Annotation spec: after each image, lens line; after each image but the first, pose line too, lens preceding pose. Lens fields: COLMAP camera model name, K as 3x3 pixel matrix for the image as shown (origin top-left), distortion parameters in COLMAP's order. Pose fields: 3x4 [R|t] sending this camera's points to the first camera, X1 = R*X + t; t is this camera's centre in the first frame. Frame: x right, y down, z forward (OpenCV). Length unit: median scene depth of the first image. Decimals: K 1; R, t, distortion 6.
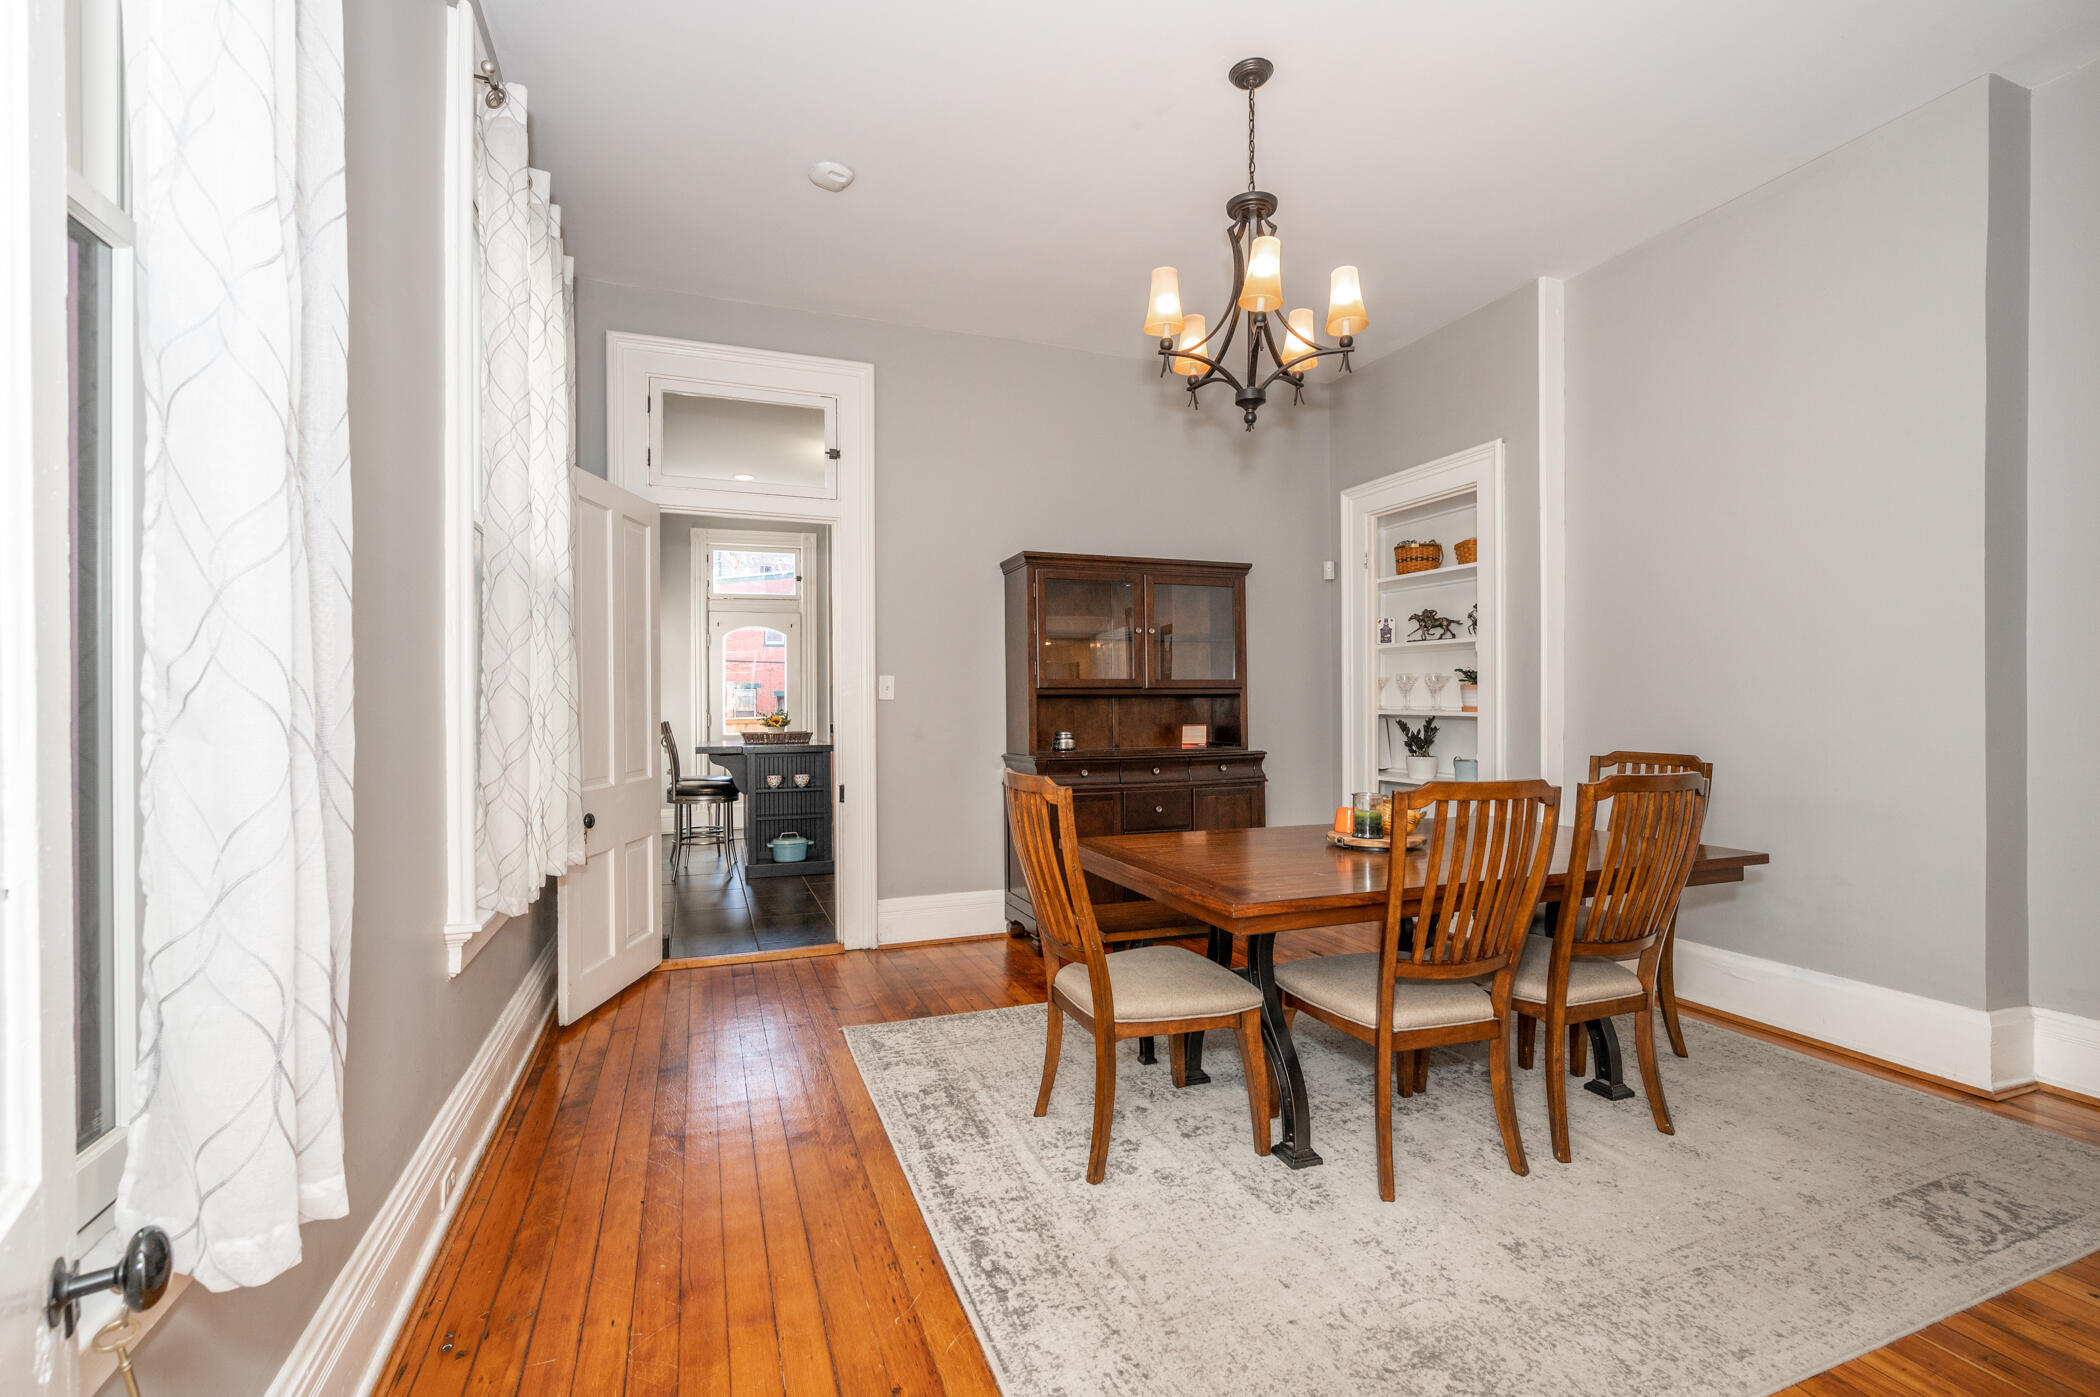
lens RADIAL K [[929.1, 0, 1048.3], [0, 929.1, 700.8], [0, 0, 1]] dist [-0.005013, 0.001773]
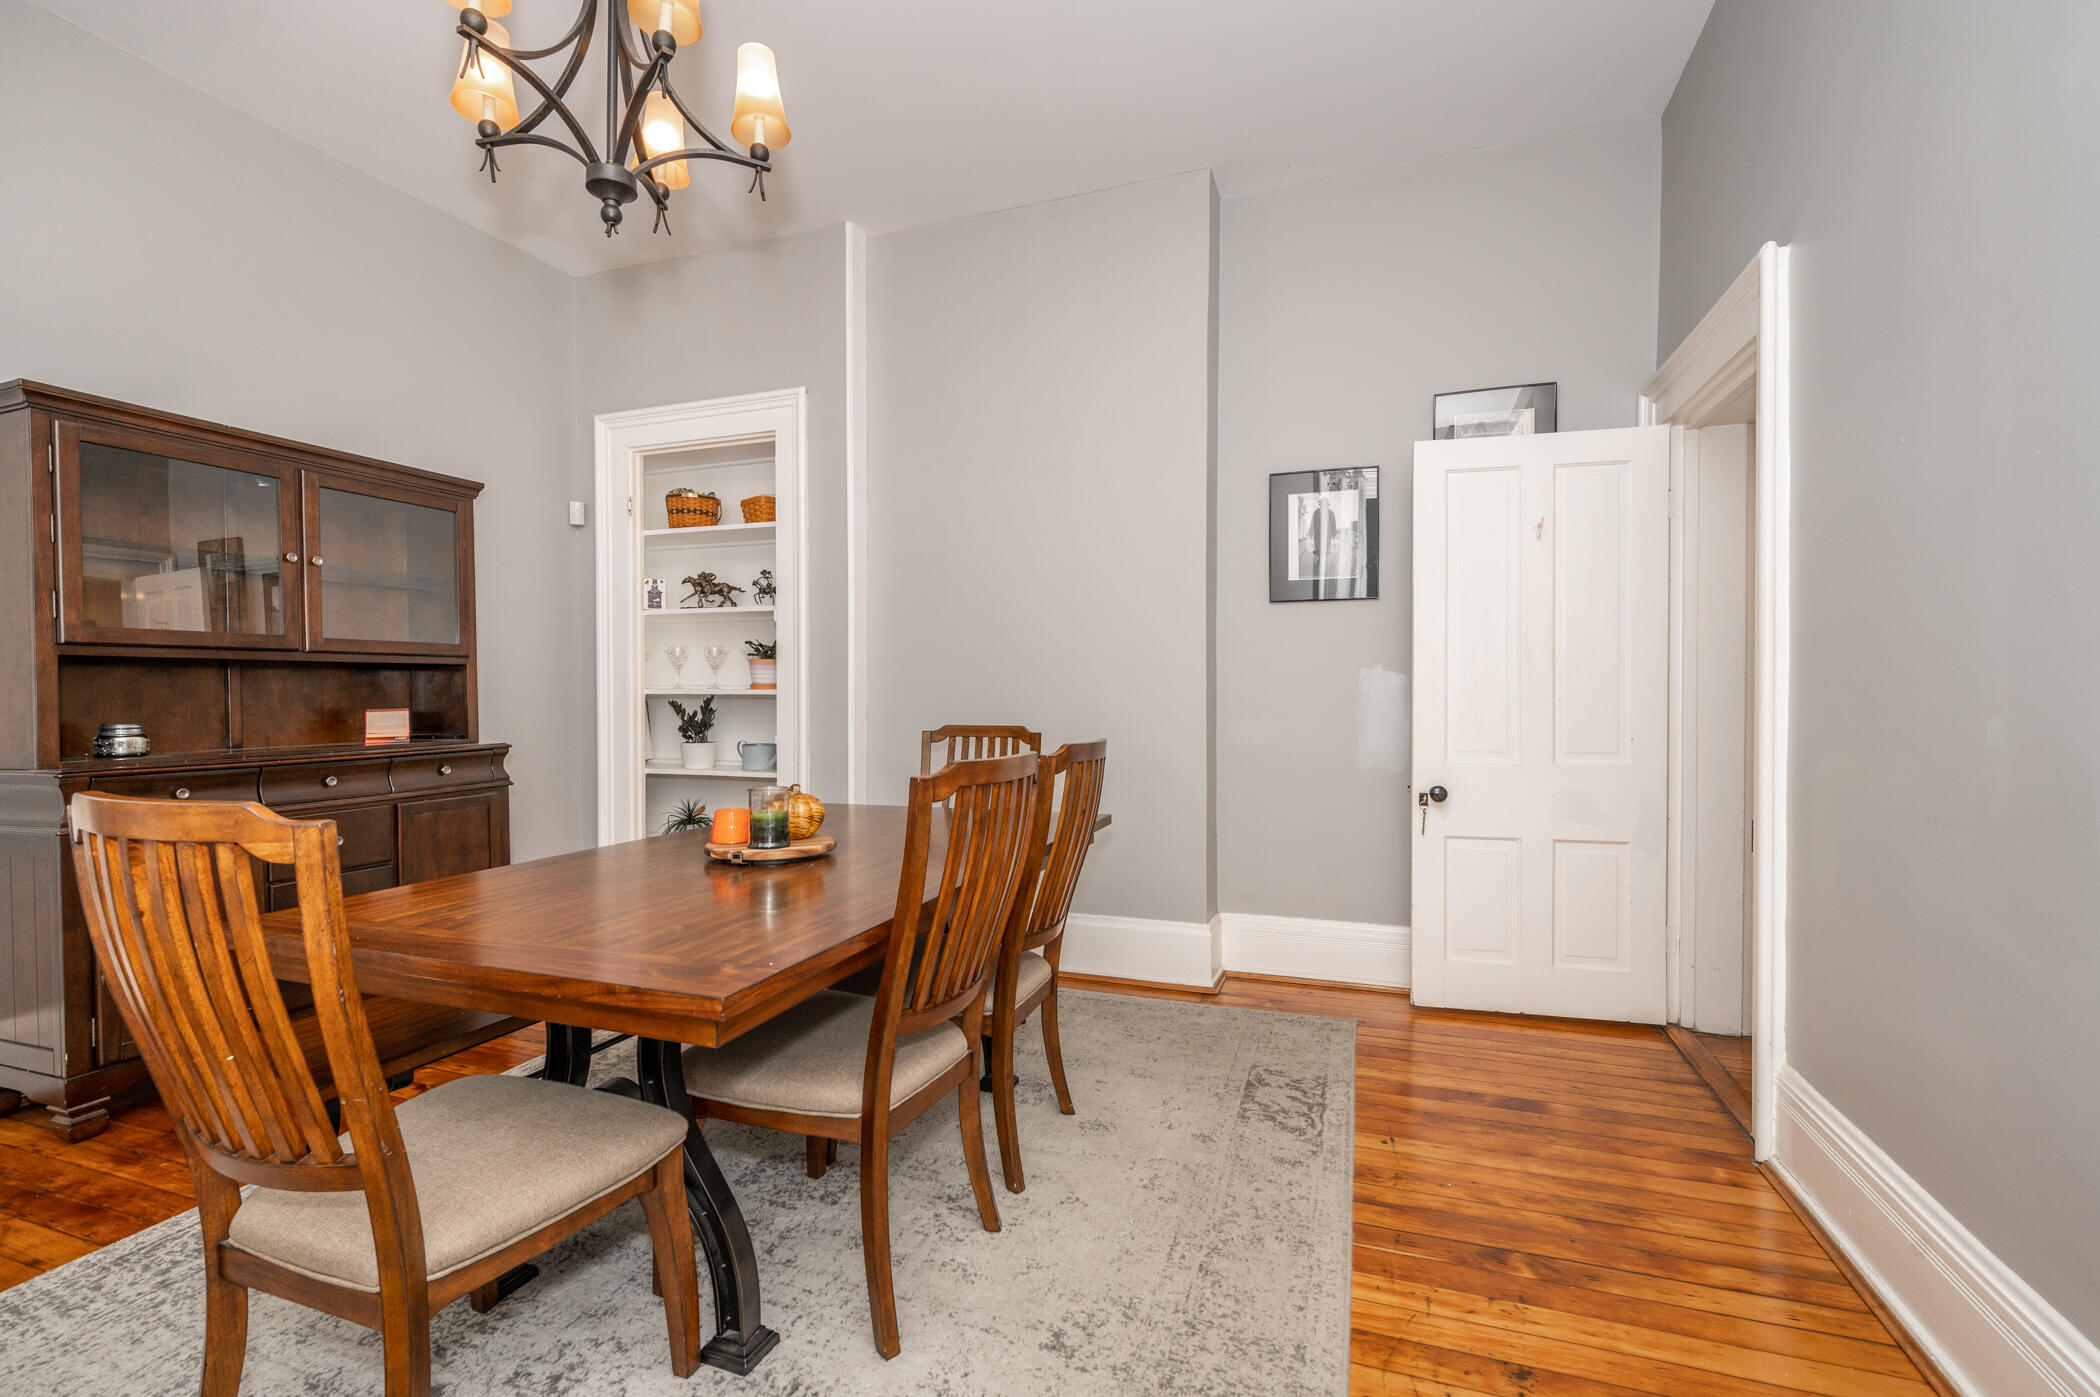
lens RADIAL K [[929.1, 0, 1045.5], [0, 929.1, 697.6], [0, 0, 1]] dist [-0.005013, 0.001773]
pose [[0.652774, -0.004678, 0.757538, -0.070371], [0.000777, 0.999985, 0.005505, 0.023903], [-0.757552, -0.003005, 0.652767, 0.342279]]
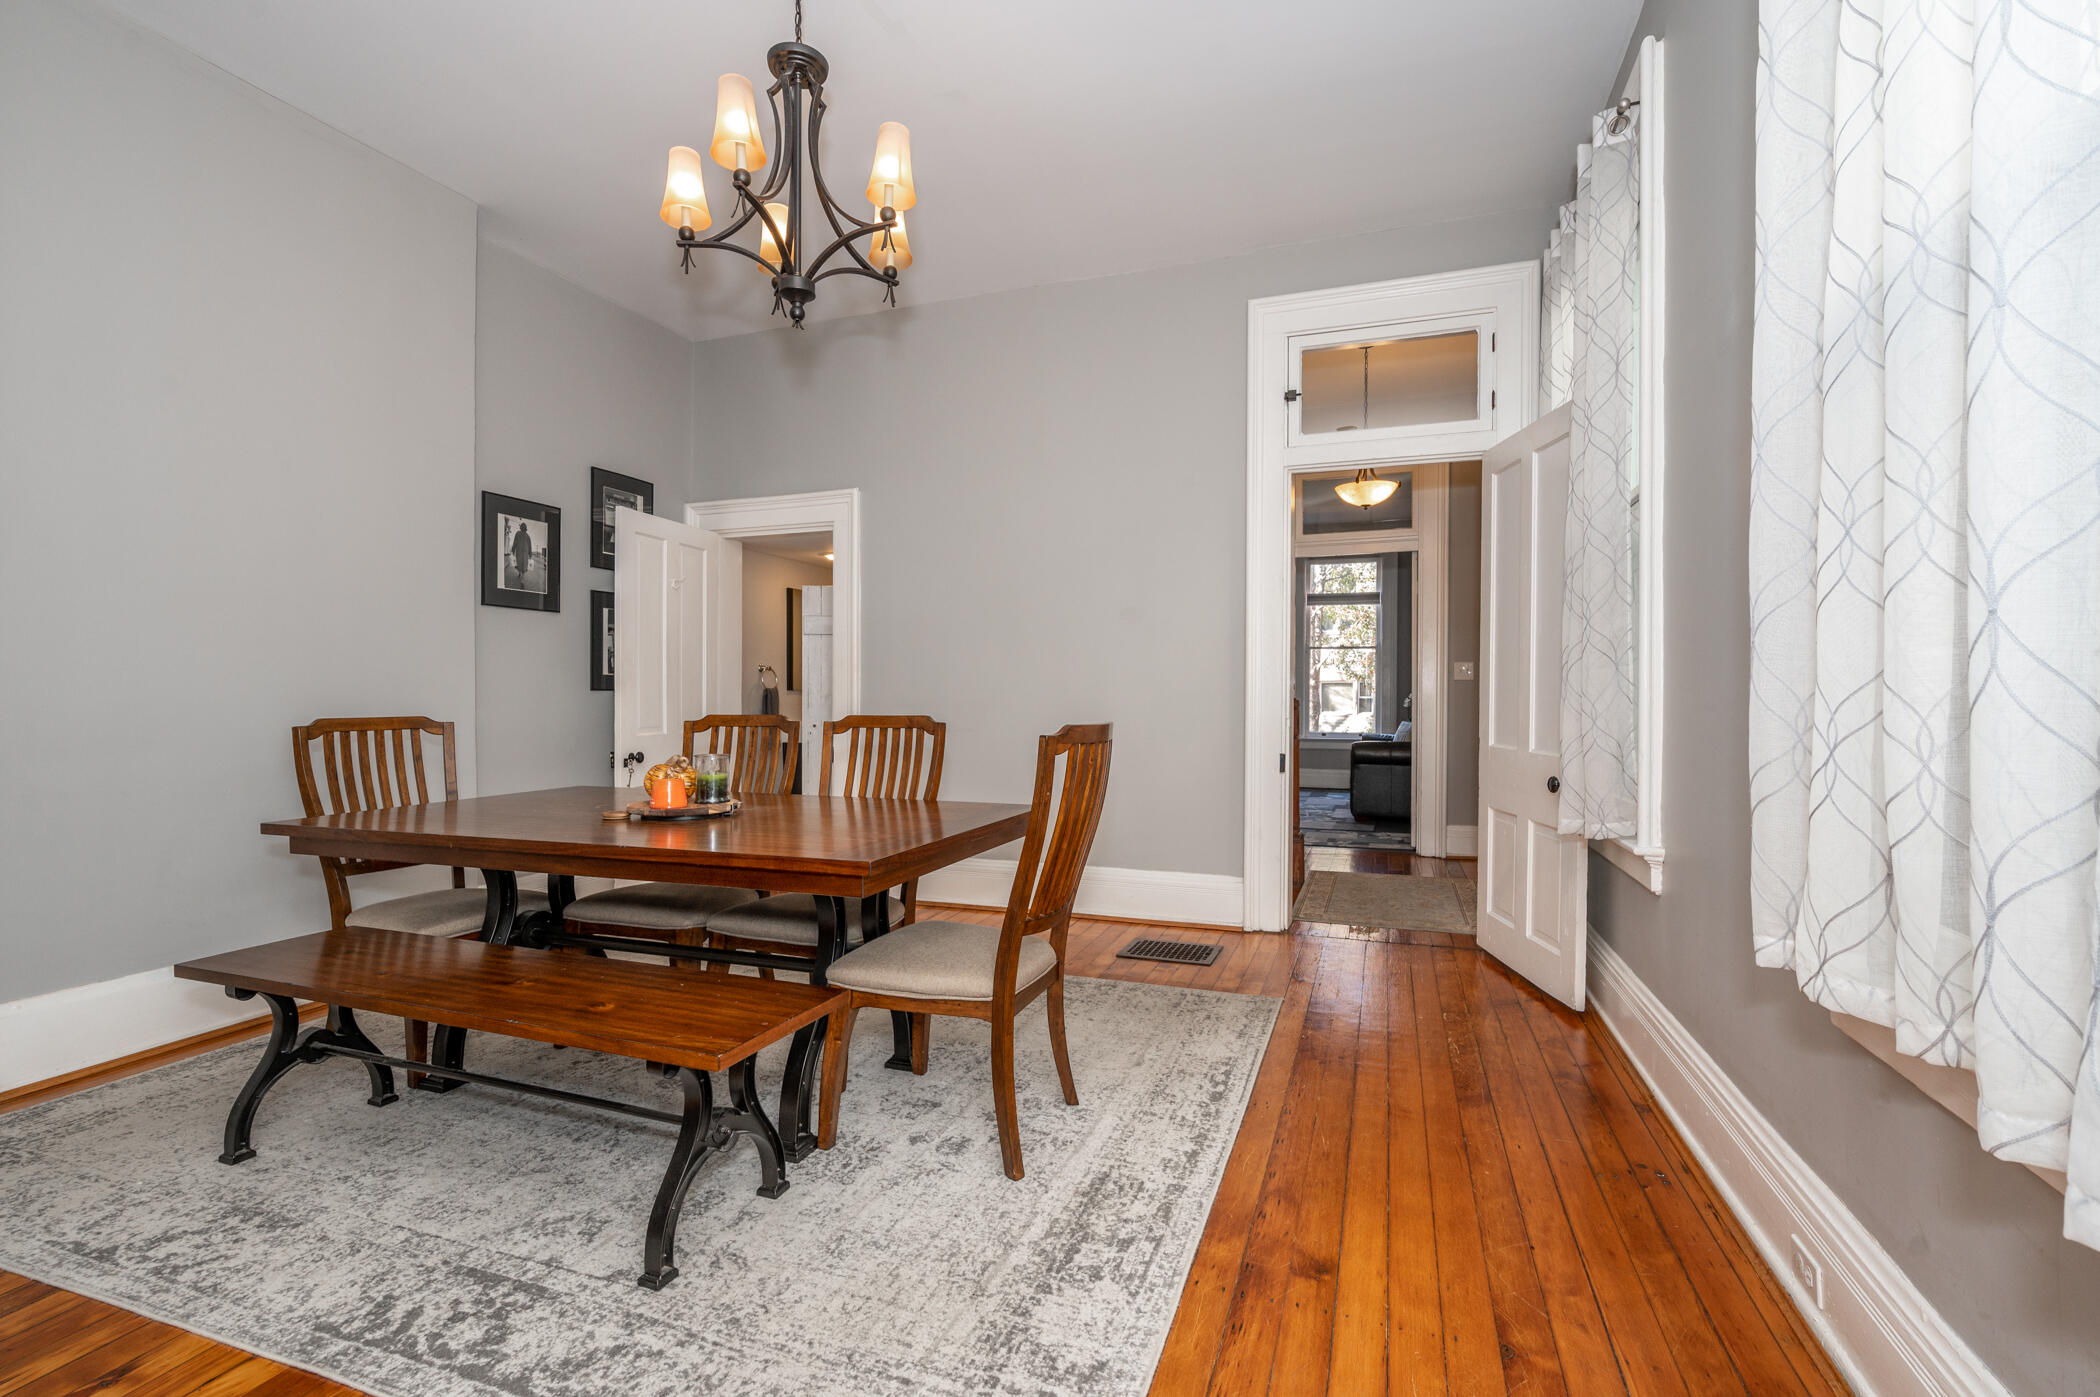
lens RADIAL K [[929.1, 0, 1052.5], [0, 929.1, 700.9], [0, 0, 1]] dist [-0.005013, 0.001773]
pose [[-0.758489, -0.002451, 0.651681, -0.493470], [0.001945, 0.999980, 0.006025, 0.041780], [-0.651683, 0.005837, -0.758469, 1.440178]]
